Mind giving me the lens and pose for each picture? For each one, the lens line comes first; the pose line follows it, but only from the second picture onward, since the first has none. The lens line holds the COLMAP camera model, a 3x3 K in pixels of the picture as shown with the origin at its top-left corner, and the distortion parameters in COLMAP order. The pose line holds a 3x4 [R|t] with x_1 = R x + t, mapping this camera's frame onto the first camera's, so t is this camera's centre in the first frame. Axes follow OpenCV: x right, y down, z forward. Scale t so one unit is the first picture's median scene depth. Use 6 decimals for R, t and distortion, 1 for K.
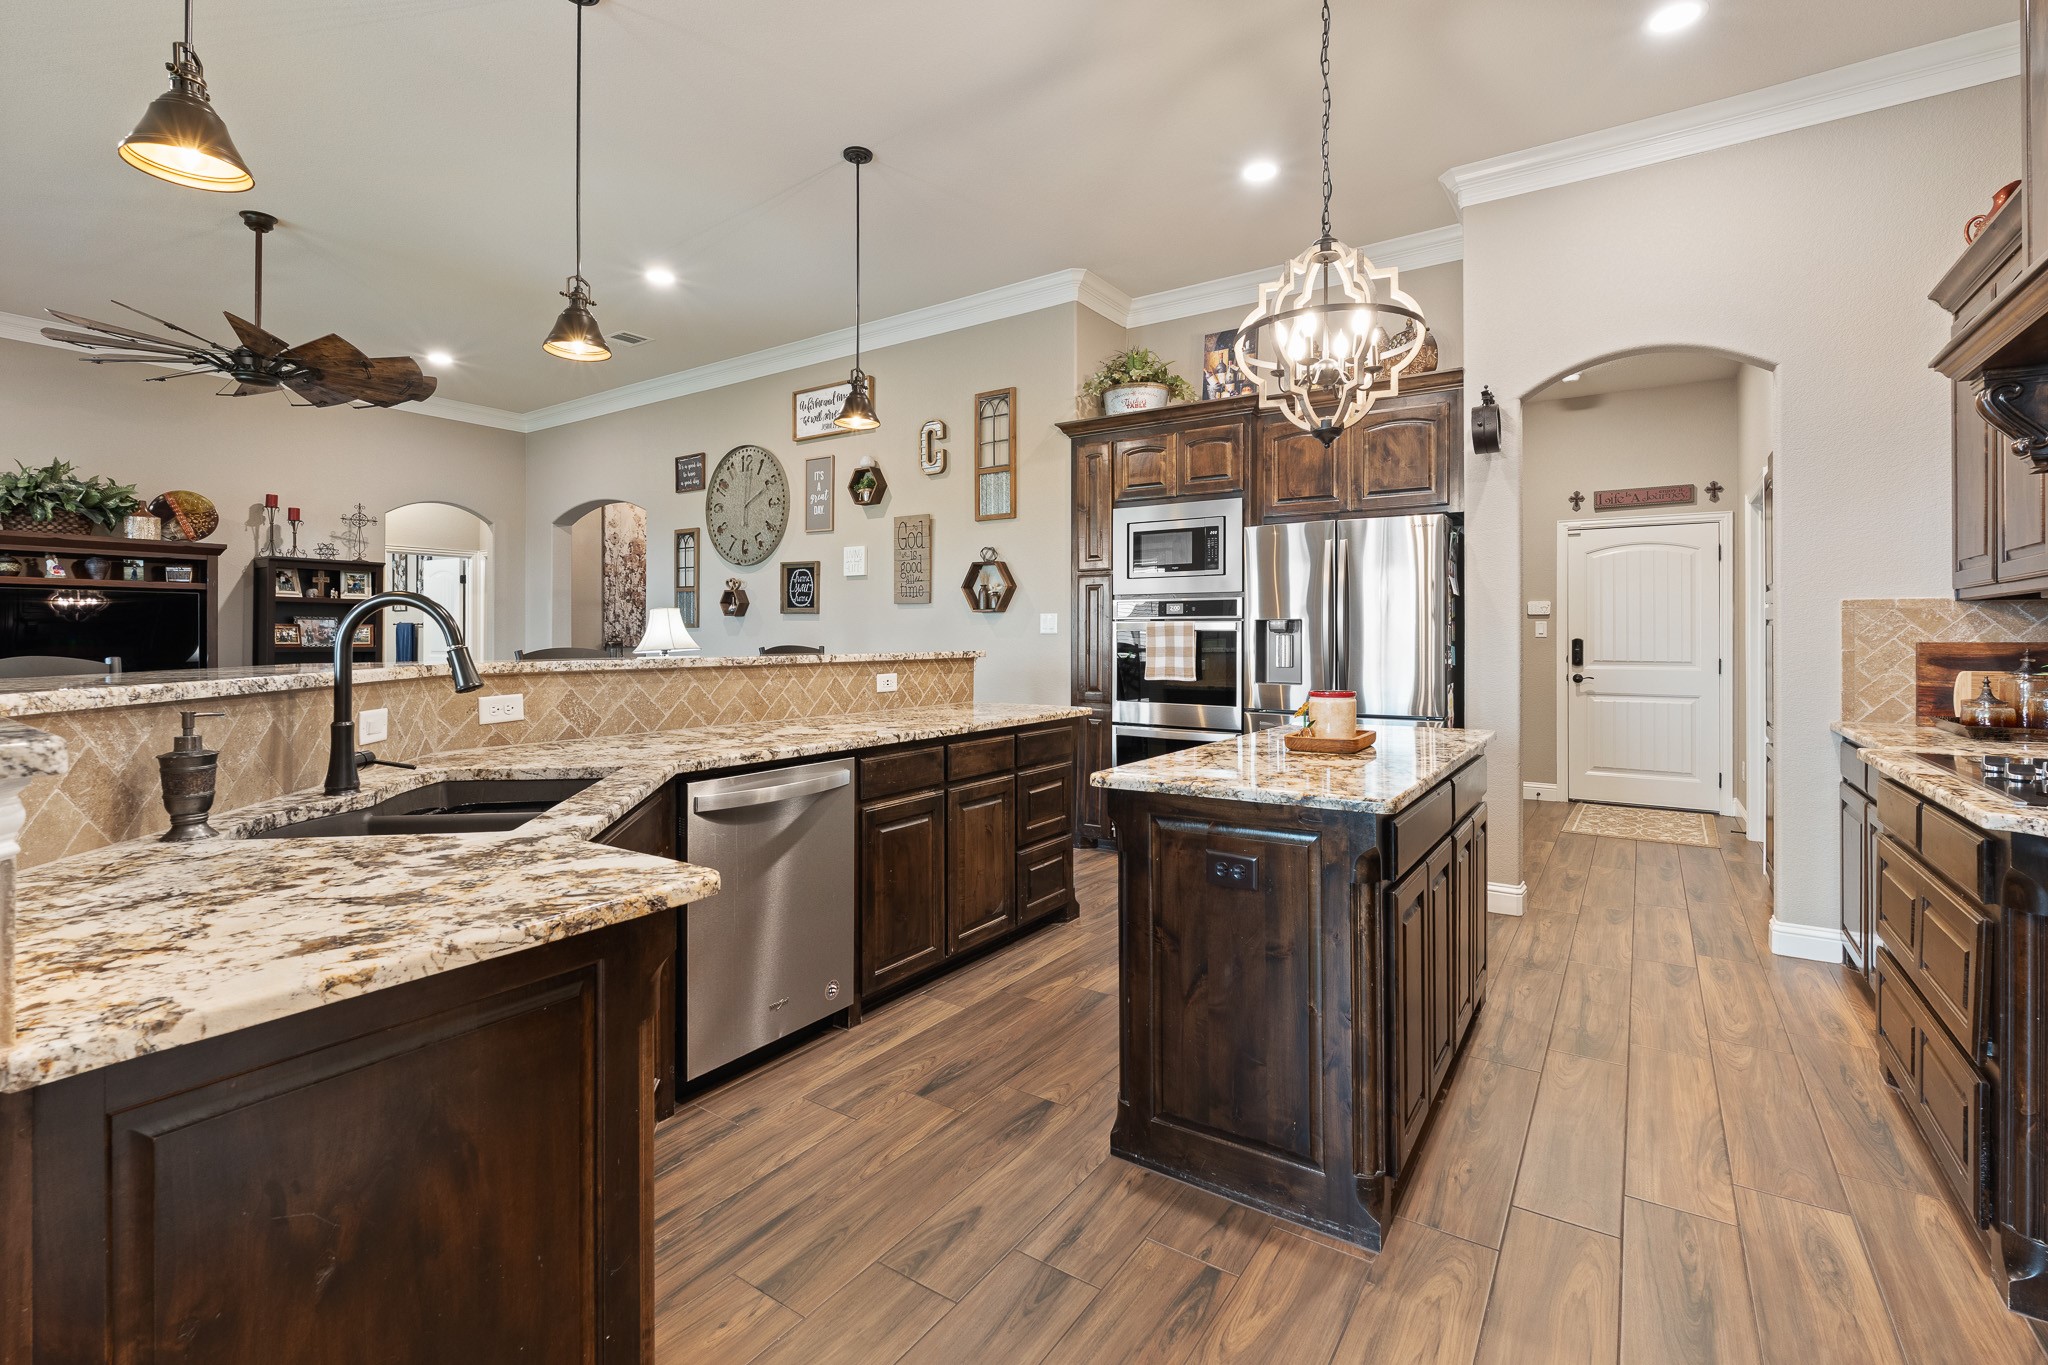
lens RADIAL K [[916.9, 0, 1017.3], [0, 916.9, 634.1], [0, 0, 1]] dist [-0.000152, 0.000310]
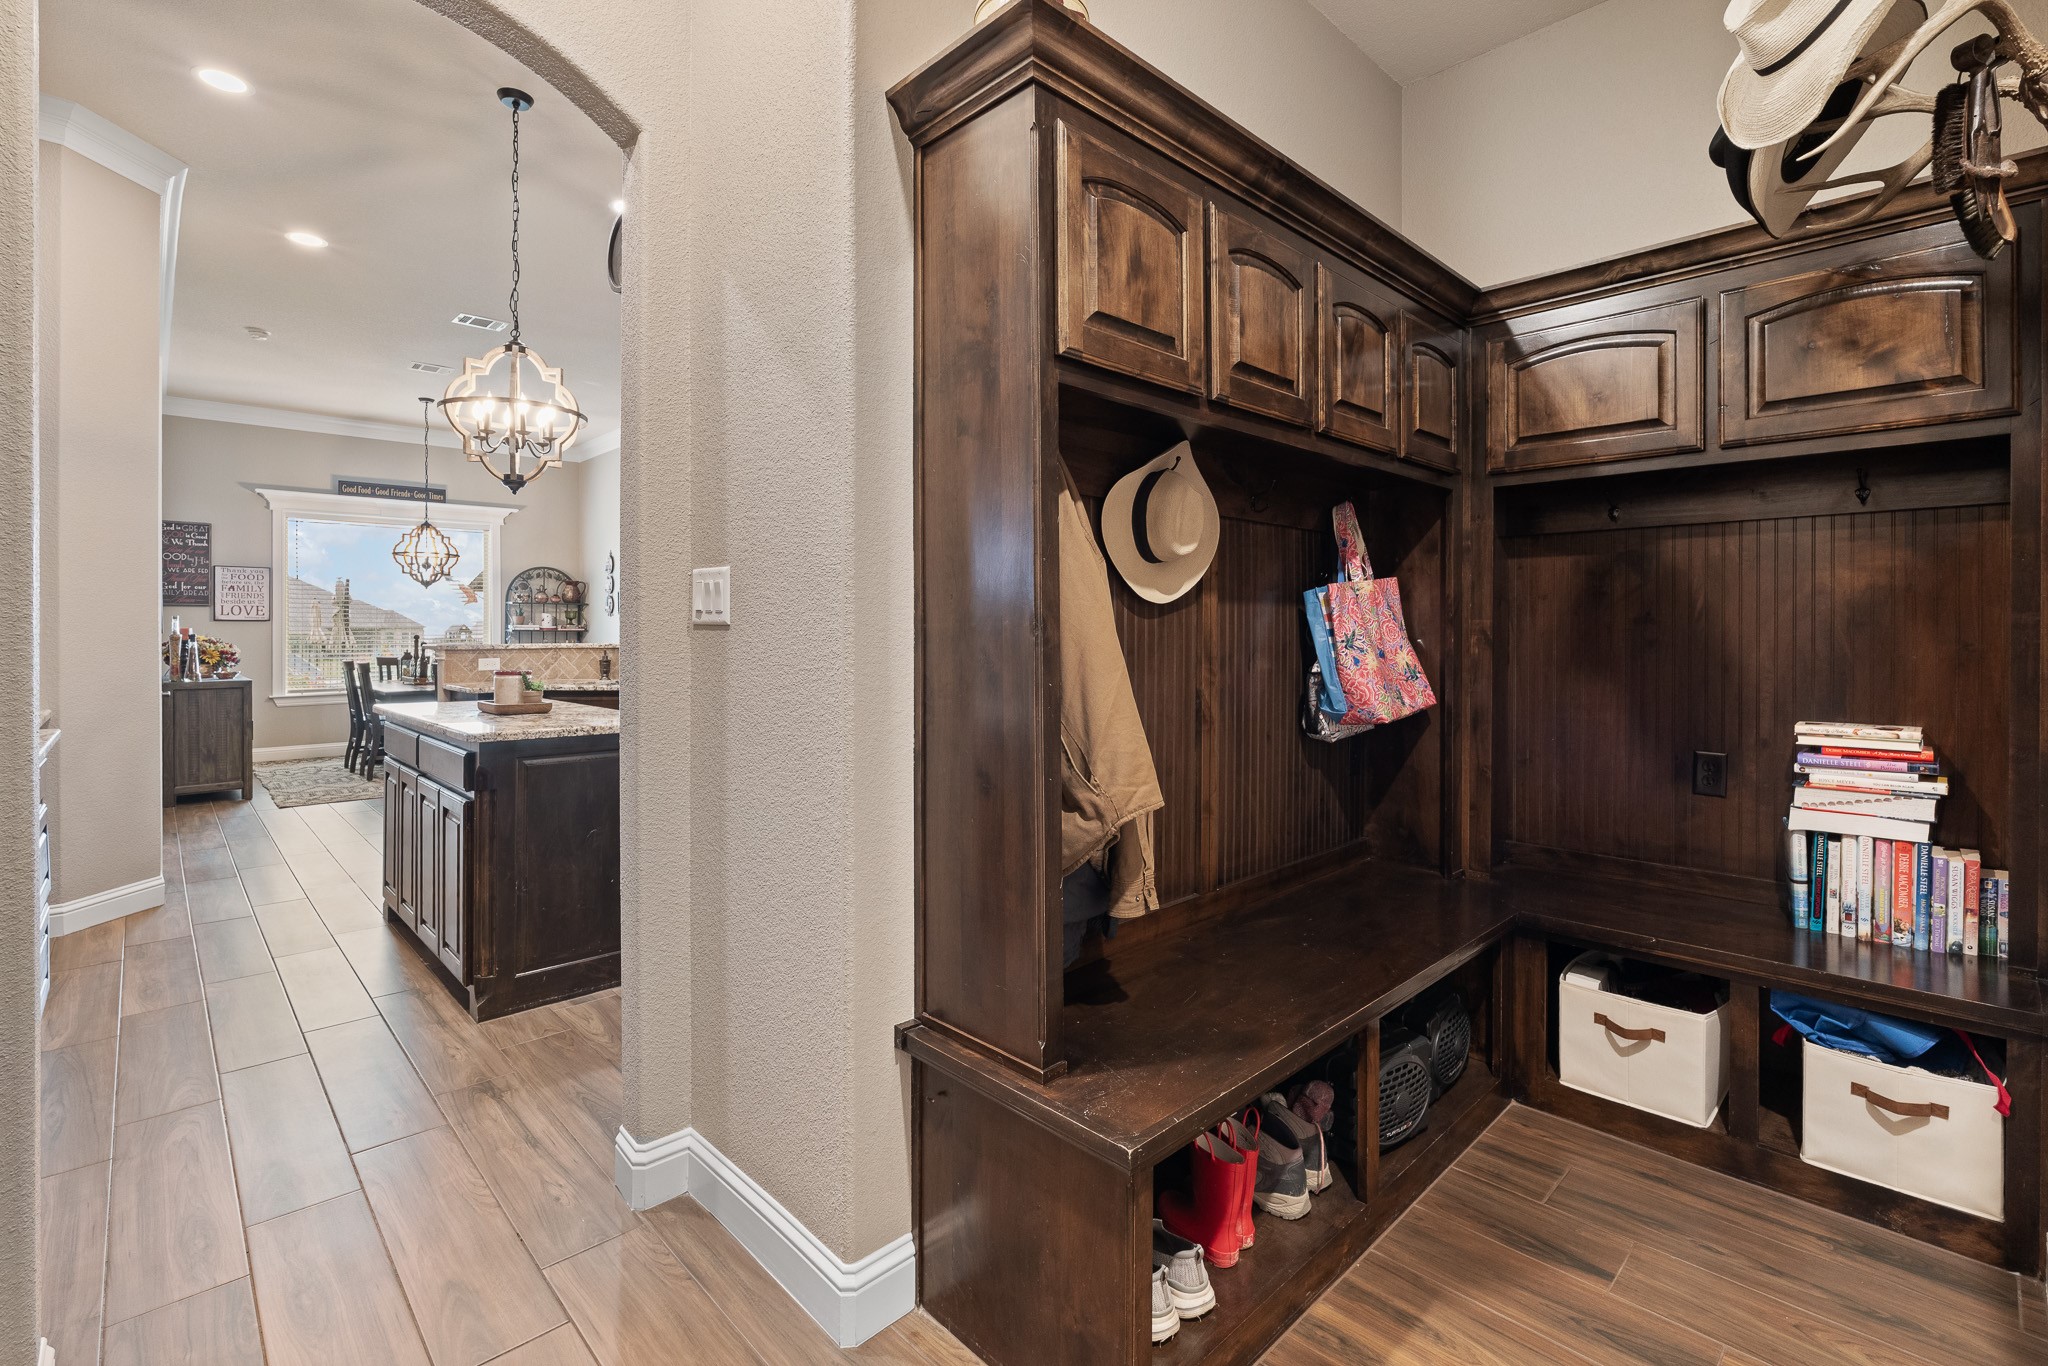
lens RADIAL K [[923.5, 0, 1020.6], [0, 923.5, 620.5], [0, 0, 1]] dist [-0.000459, -0.000141]
pose [[-0.205967, -0.011801, -0.978488, 0.616237], [0.003840, 0.999910, -0.012868, 0.002783], [0.978551, -0.006407, -0.205903, 0.812271]]
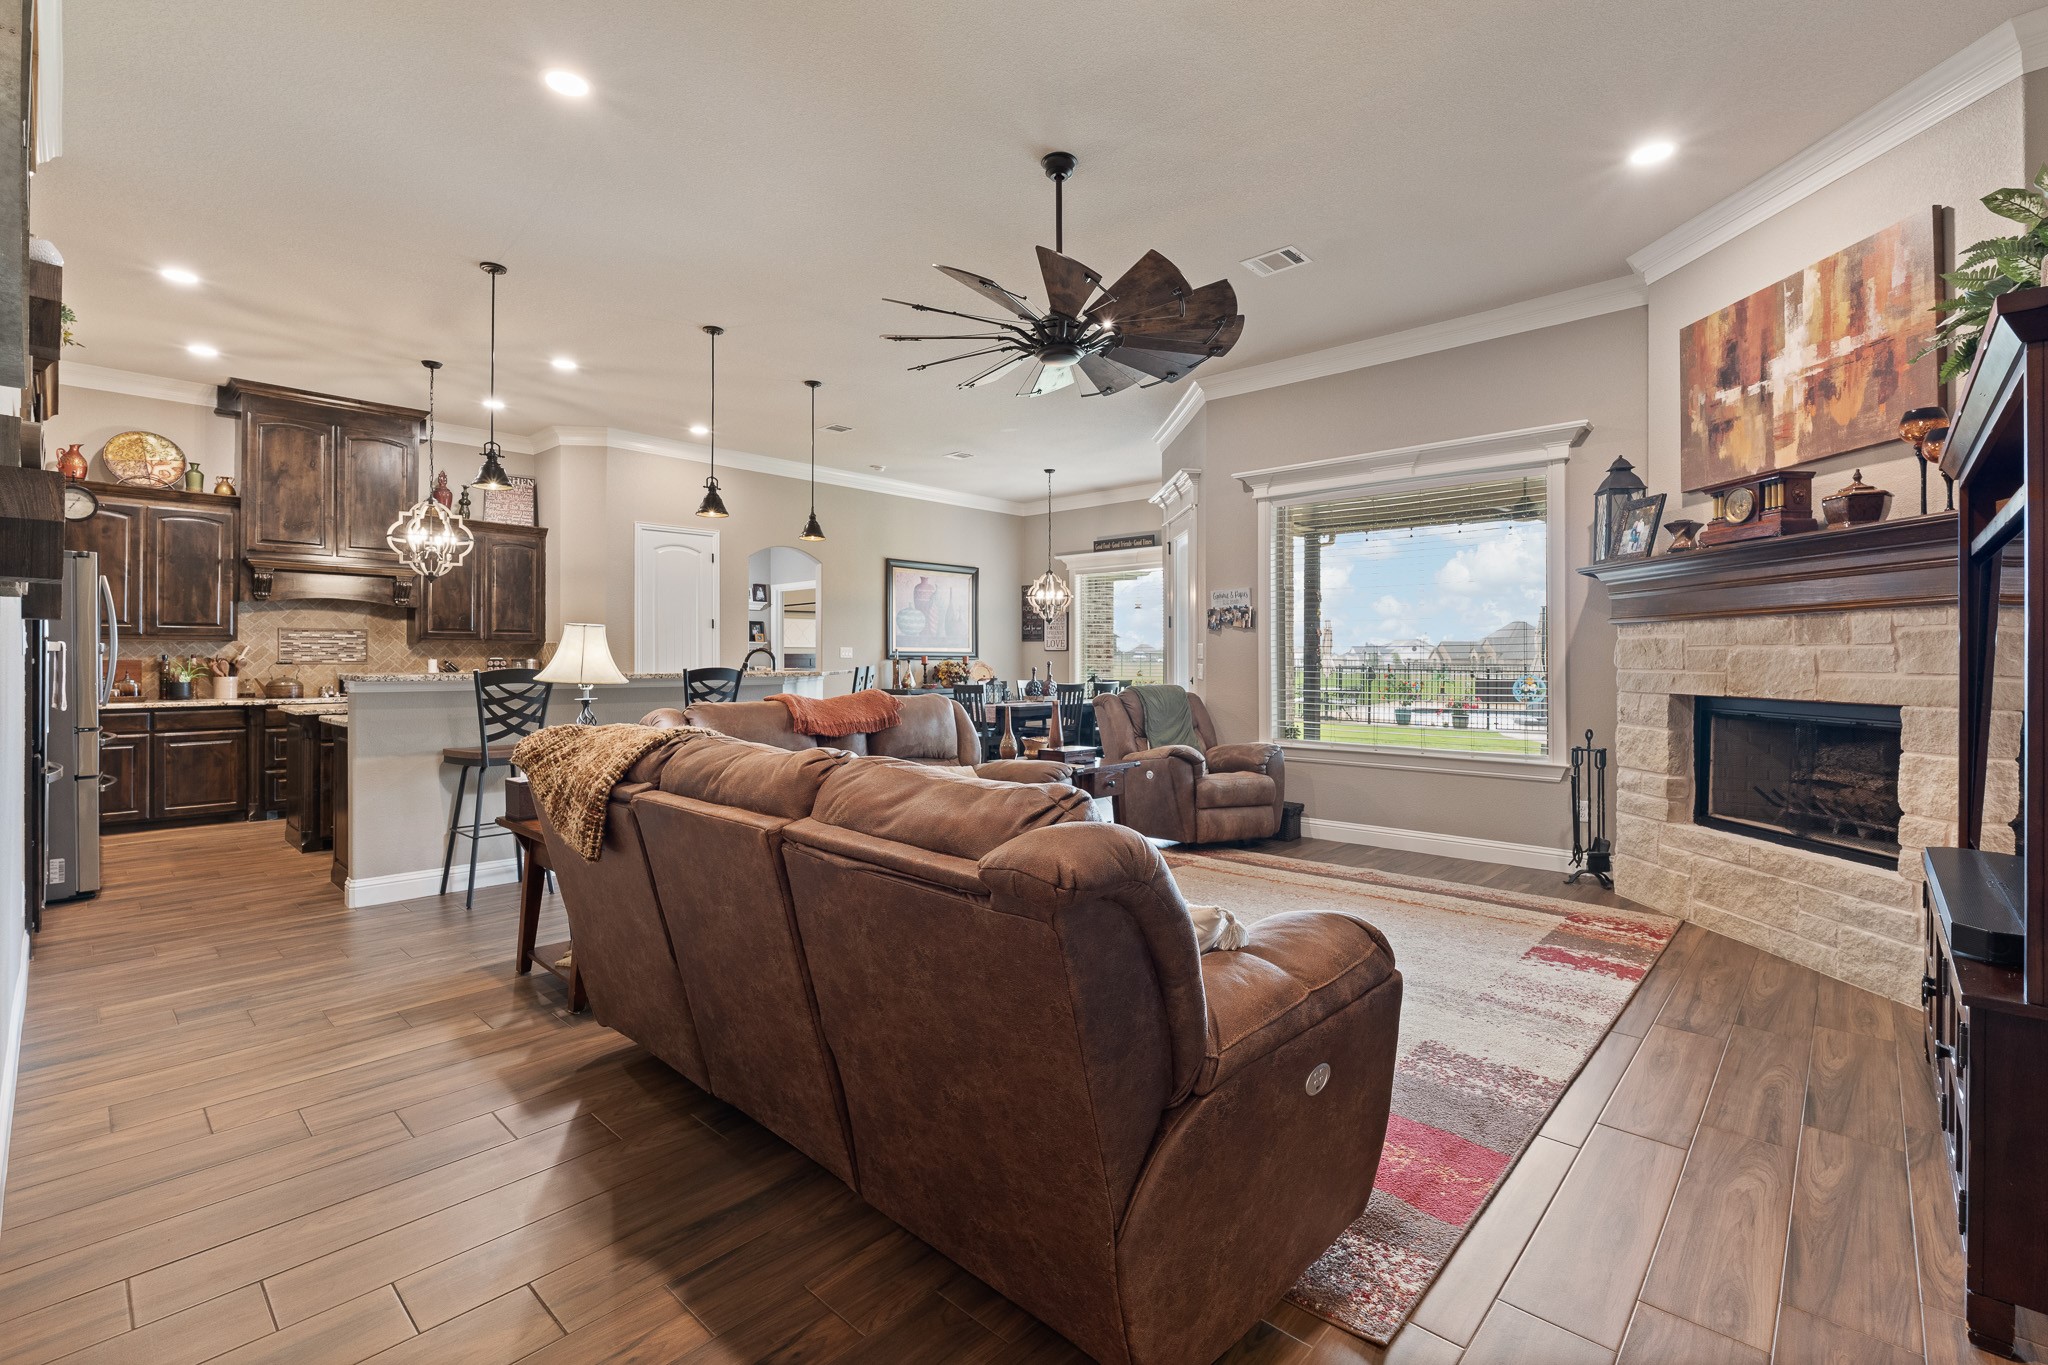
lens RADIAL K [[904.5, 0, 1034.6], [0, 904.5, 661.3], [0, 0, 1]] dist [-0.004727, -0.000151]
pose [[-0.989509, -0.002467, 0.144451, -0.641905], [-0.002058, 0.999993, 0.002983, -0.001658], [-0.144457, 0.002654, -0.989508, 1.269346]]
